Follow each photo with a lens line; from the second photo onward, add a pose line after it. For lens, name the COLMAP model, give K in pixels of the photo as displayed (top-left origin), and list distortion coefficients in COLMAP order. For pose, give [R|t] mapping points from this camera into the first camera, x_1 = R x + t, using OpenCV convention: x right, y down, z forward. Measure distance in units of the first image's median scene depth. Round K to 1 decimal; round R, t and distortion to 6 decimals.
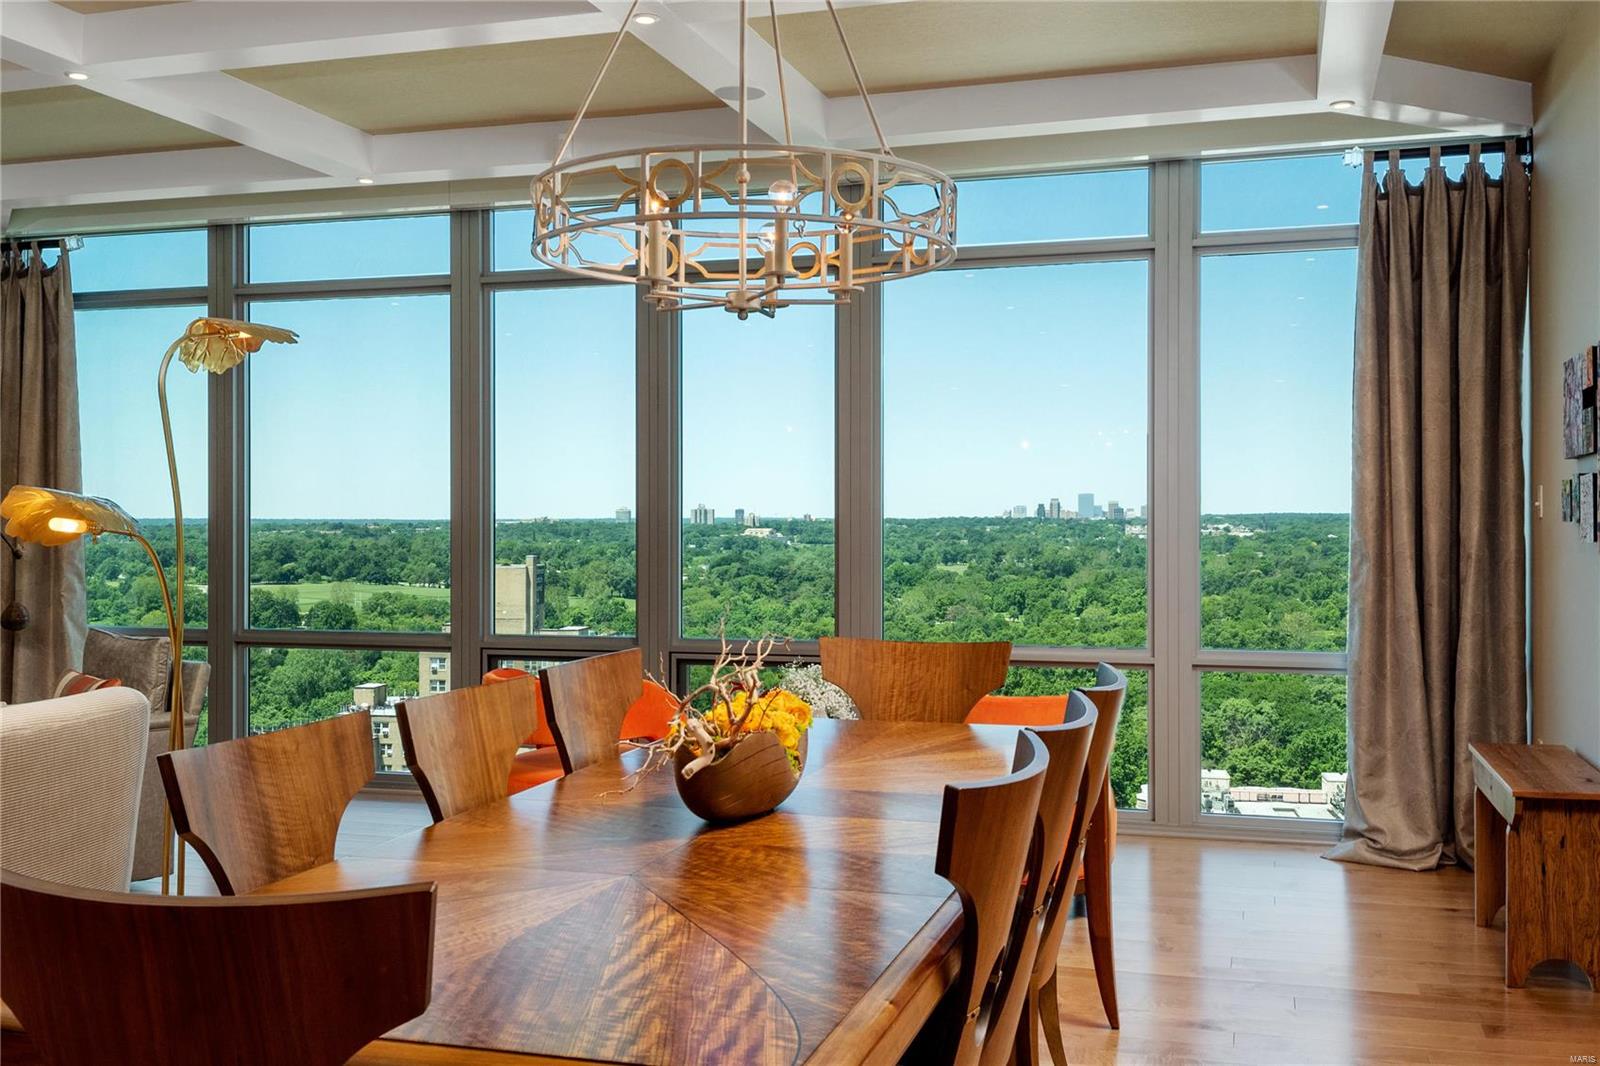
lens RADIAL K [[1553.2, 0, 804.8], [0, 1553.2, 523.9], [0, 0, 1]] dist [0.017783, 0.000000]
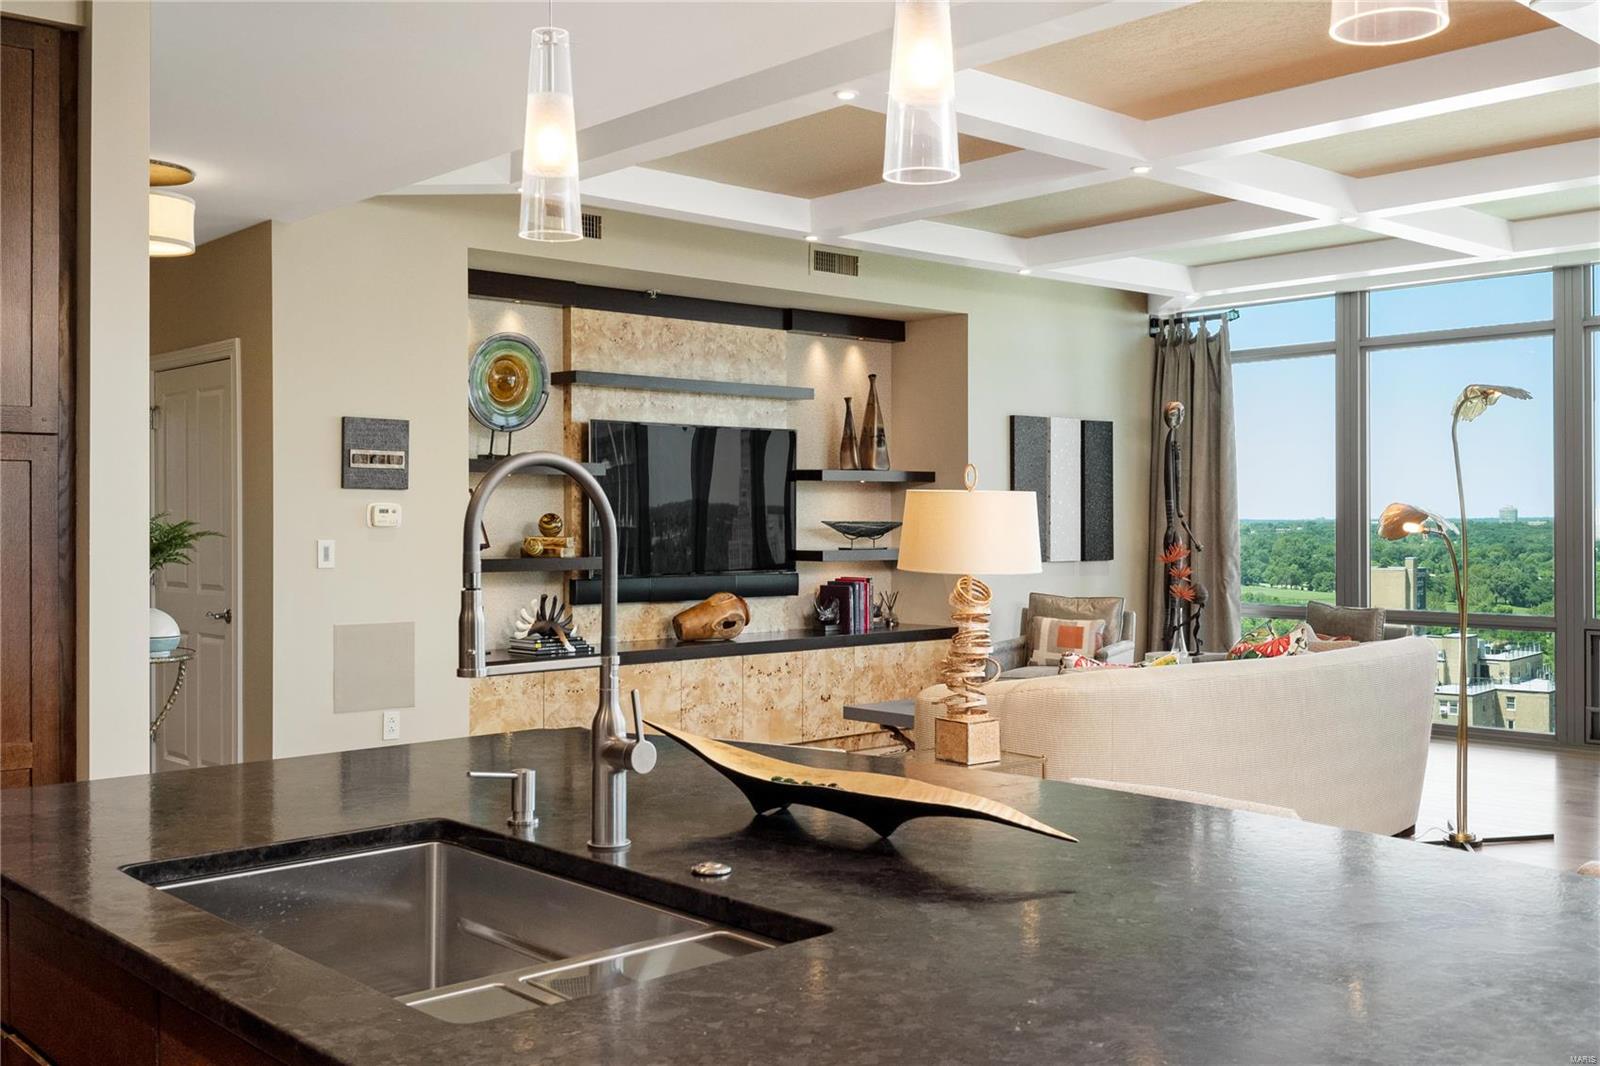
lens RADIAL K [[1553.2, 0, 794.6], [0, 1553.2, 504.8], [0, 0, 1]] dist [0.017783, 0.000000]
pose [[0.856152, -0.006266, -0.516686, -0.102974], [-0.000208, 0.999922, -0.012470, -0.001297], [0.516724, 0.010784, 0.856084, -0.330549]]
